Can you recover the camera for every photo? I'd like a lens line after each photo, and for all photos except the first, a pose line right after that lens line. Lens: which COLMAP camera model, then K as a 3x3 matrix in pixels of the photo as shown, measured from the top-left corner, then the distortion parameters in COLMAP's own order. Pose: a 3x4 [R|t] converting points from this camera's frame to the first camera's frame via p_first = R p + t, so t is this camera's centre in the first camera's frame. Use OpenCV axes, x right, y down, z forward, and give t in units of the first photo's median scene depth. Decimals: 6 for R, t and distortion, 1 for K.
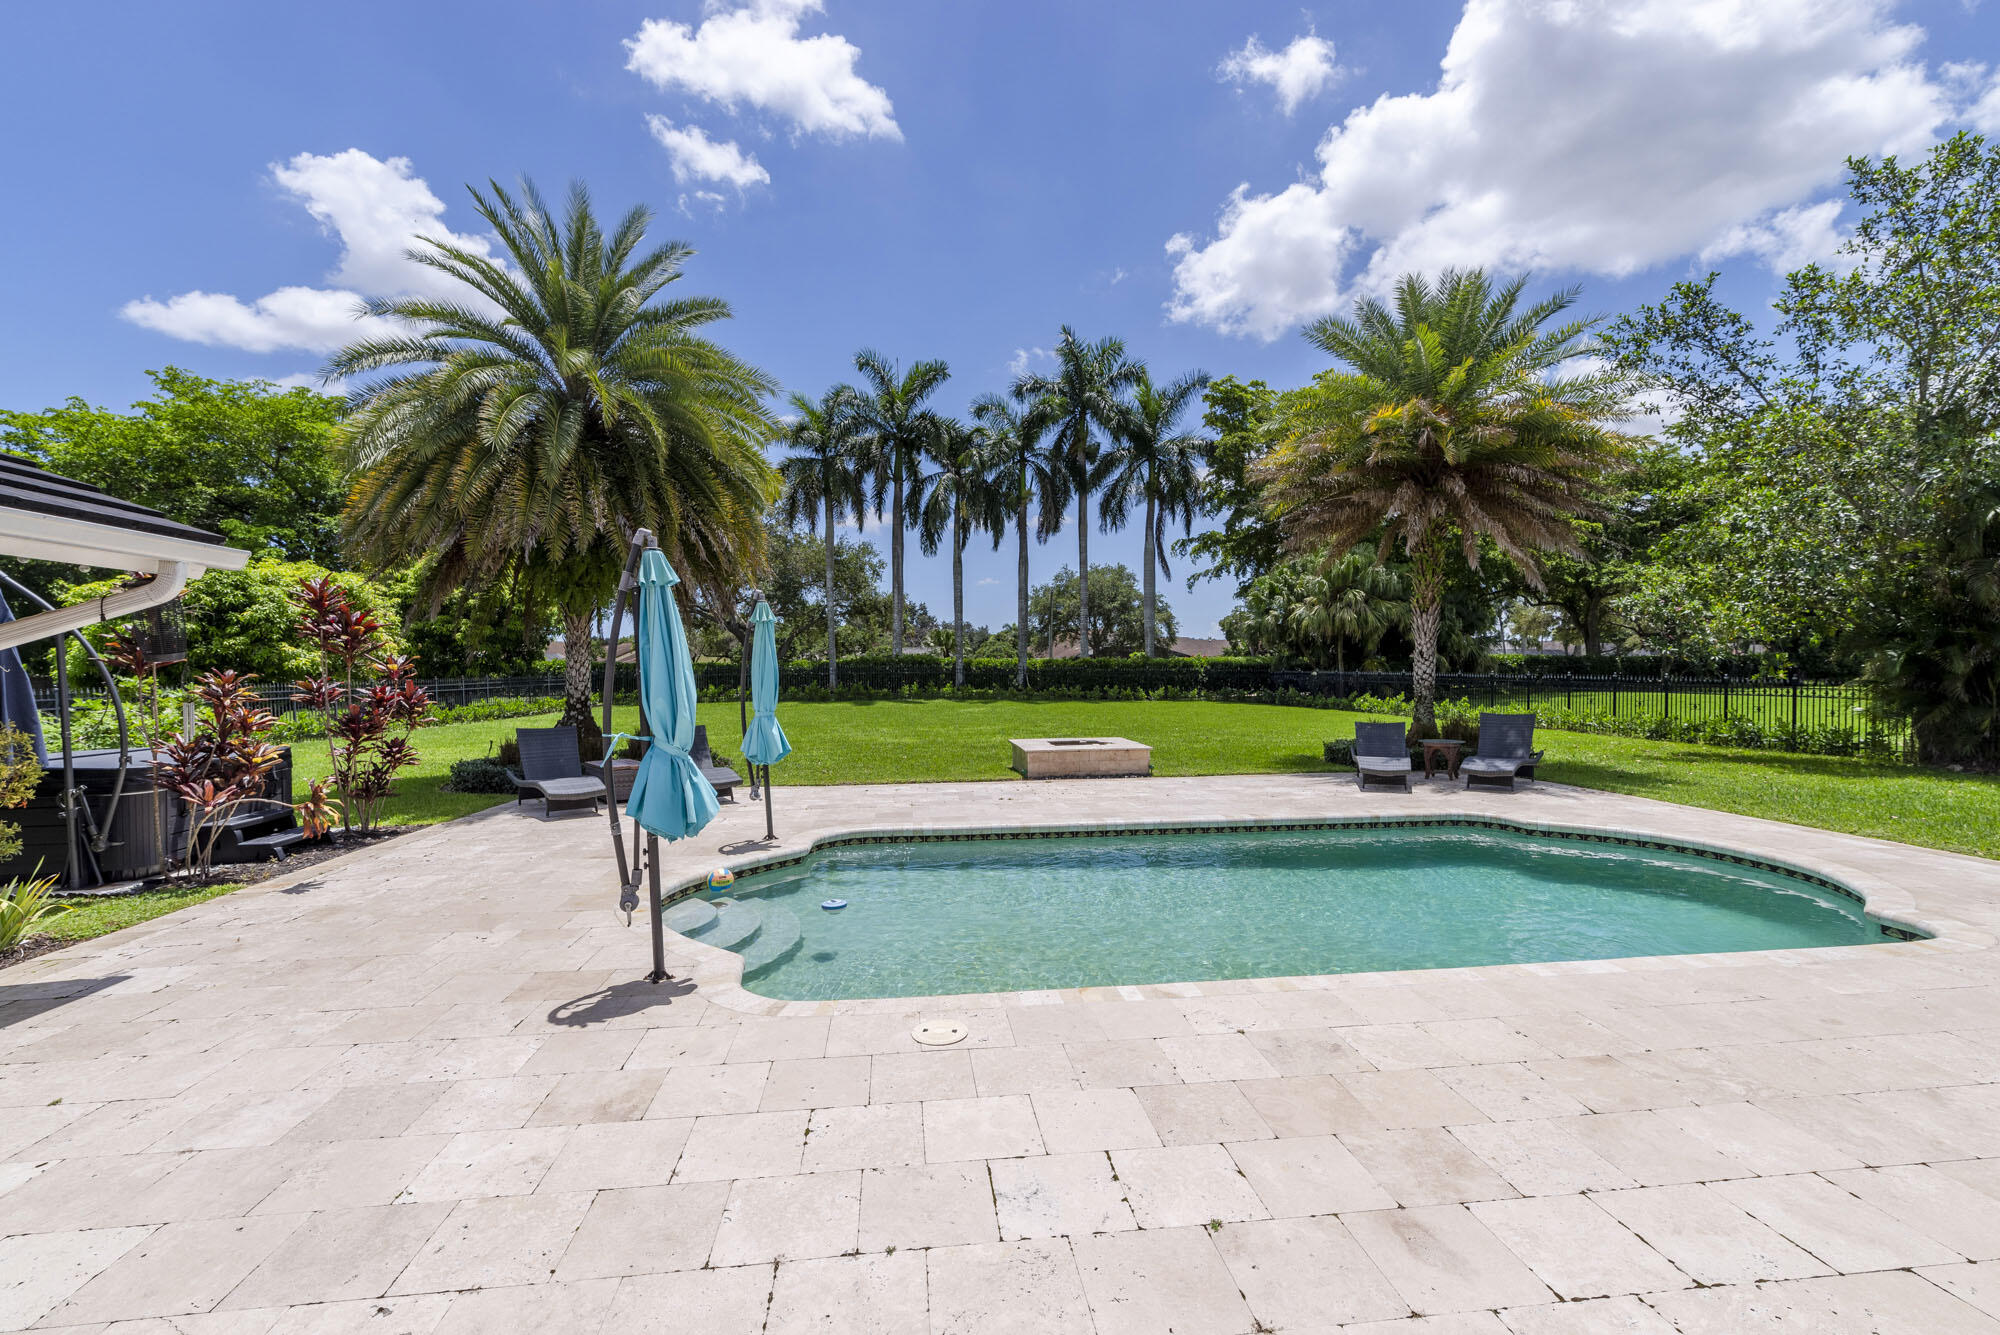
lens RADIAL K [[854.4, 0, 1004.3], [0, 854.4, 672.8], [0, 0, 1]] dist [0.000472, 0.000026]
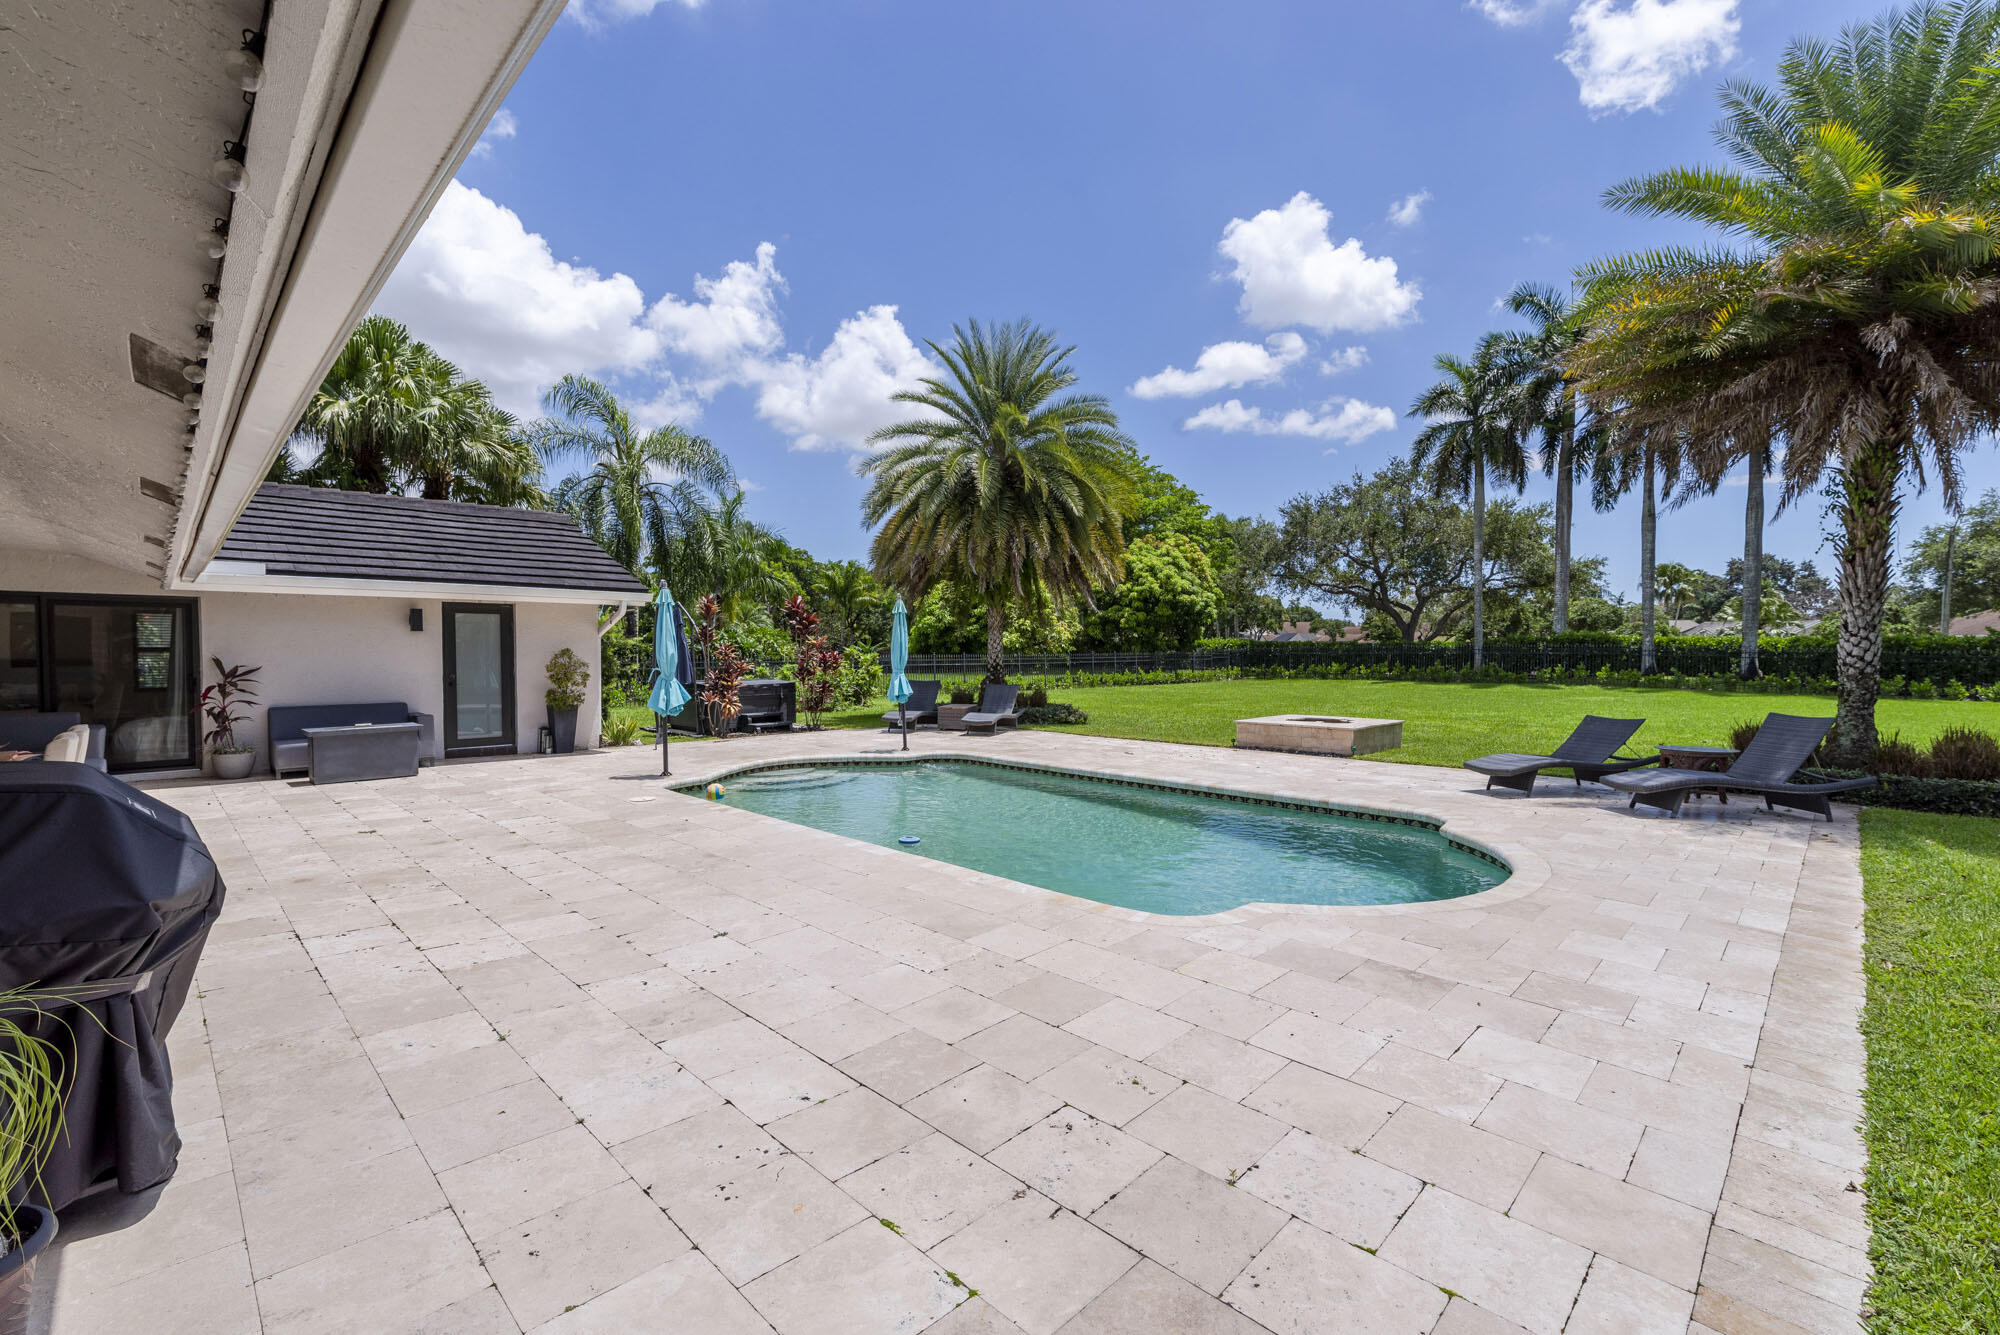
lens RADIAL K [[854.4, 0, 1004.3], [0, 854.4, 672.8], [0, 0, 1]] dist [0.000472, 0.000026]
pose [[0.625244, 0.029070, -0.779888, 0.612345], [-0.010814, 0.999533, 0.028588, 0.002003], [0.780354, -0.009441, 0.625266, 0.087967]]
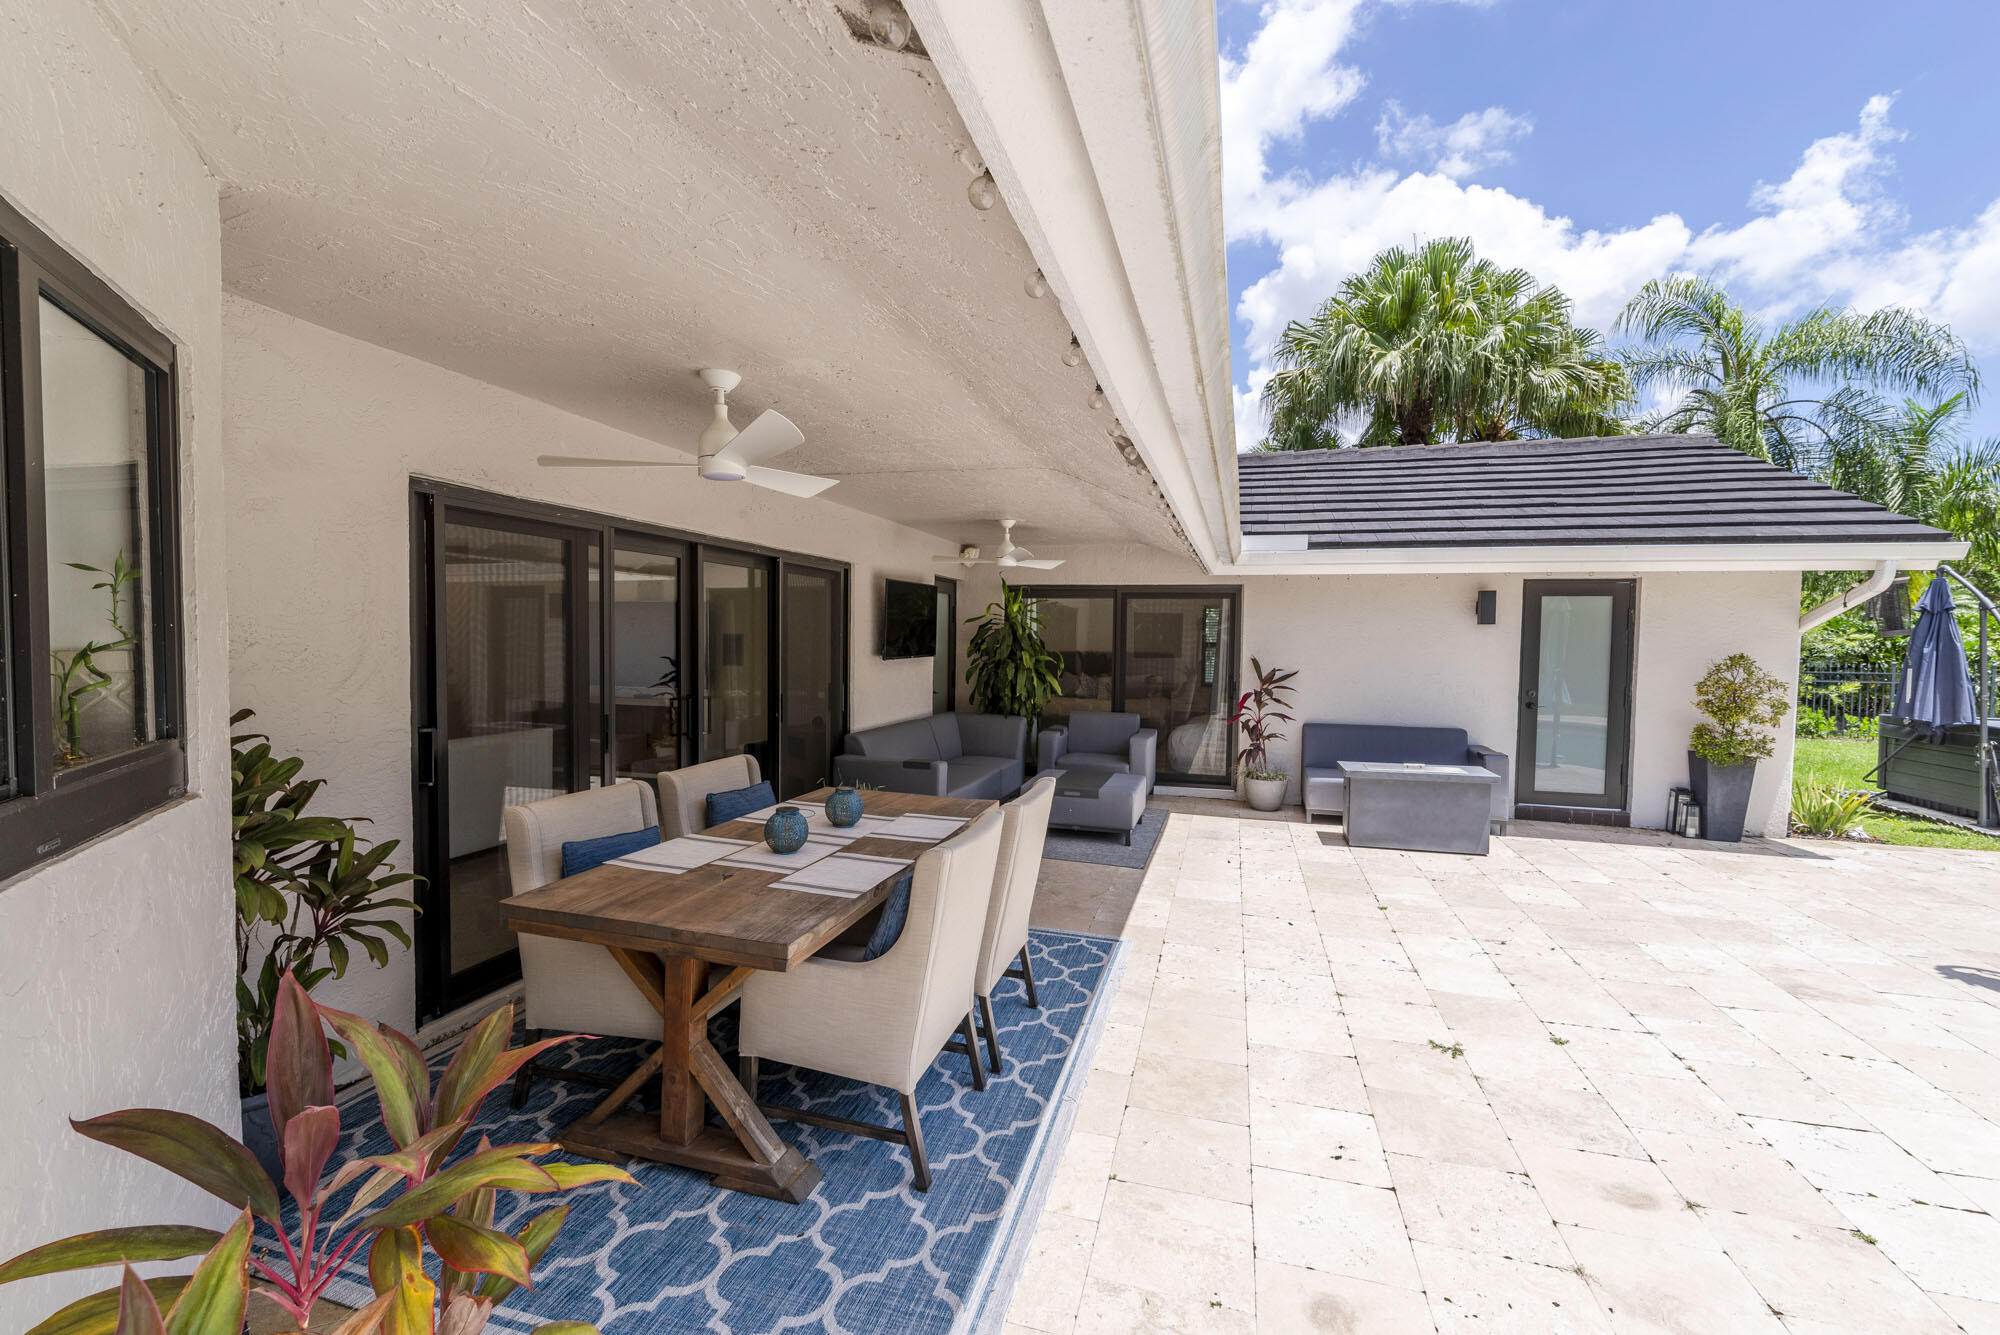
lens RADIAL K [[854.4, 0, 1004.3], [0, 854.4, 672.8], [0, 0, 1]] dist [0.000472, 0.000026]
pose [[-0.373564, 0.042742, -0.926619, 0.254978], [-0.017527, 0.998434, 0.053121, -0.001039], [0.927439, 0.036085, -0.372230, 0.079624]]
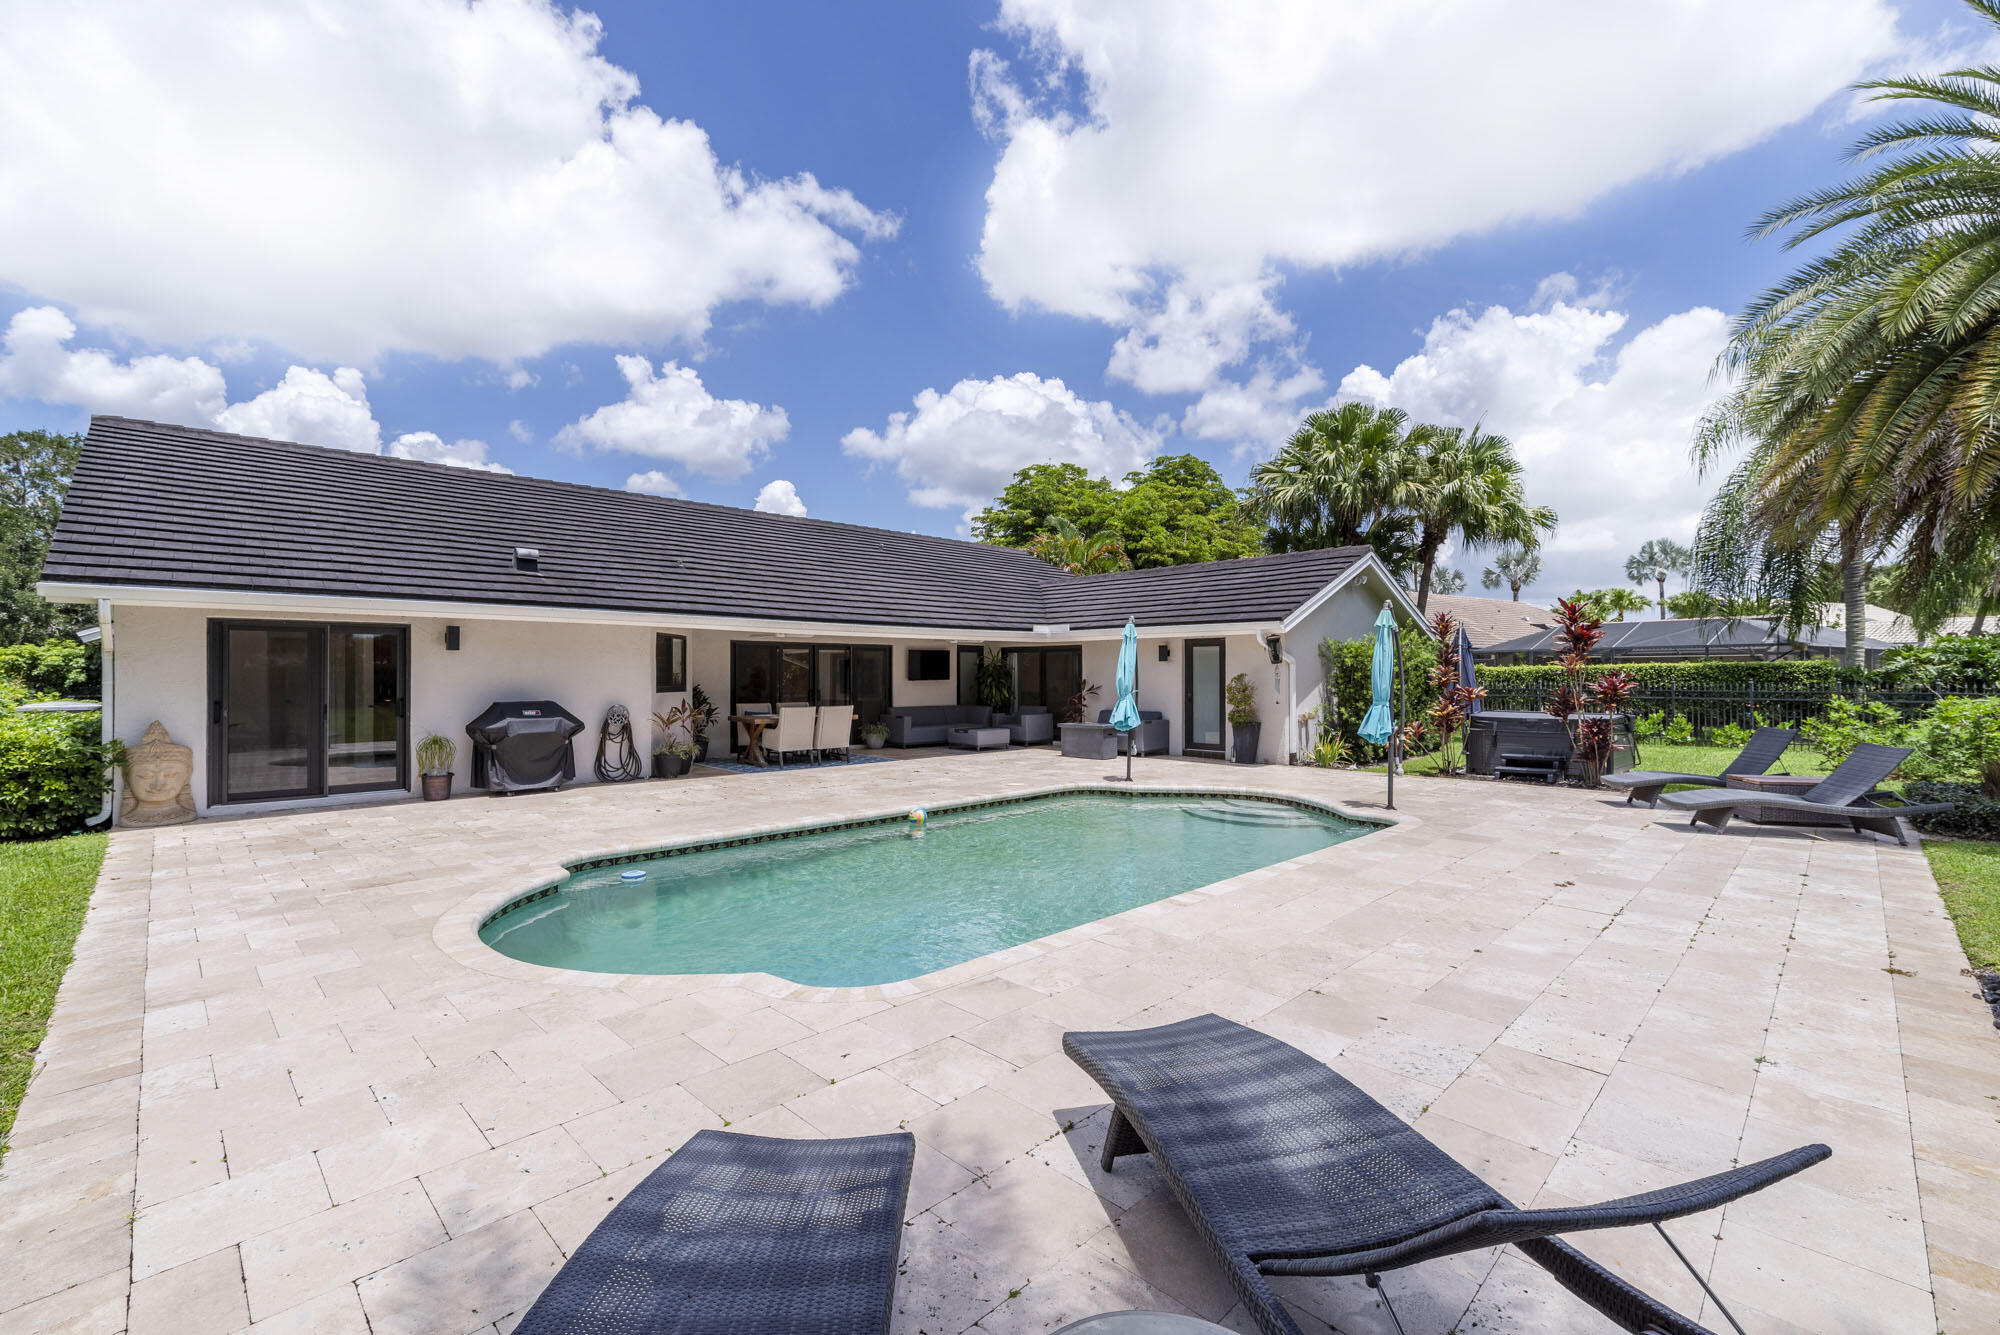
lens RADIAL K [[854.4, 0, 1004.3], [0, 854.4, 672.8], [0, 0, 1]] dist [0.000472, 0.000026]
pose [[-0.786763, 0.006593, -0.617220, 0.498792], [0.002225, 0.999967, 0.007845, -0.002541], [0.617251, 0.004798, -0.786751, 0.906453]]
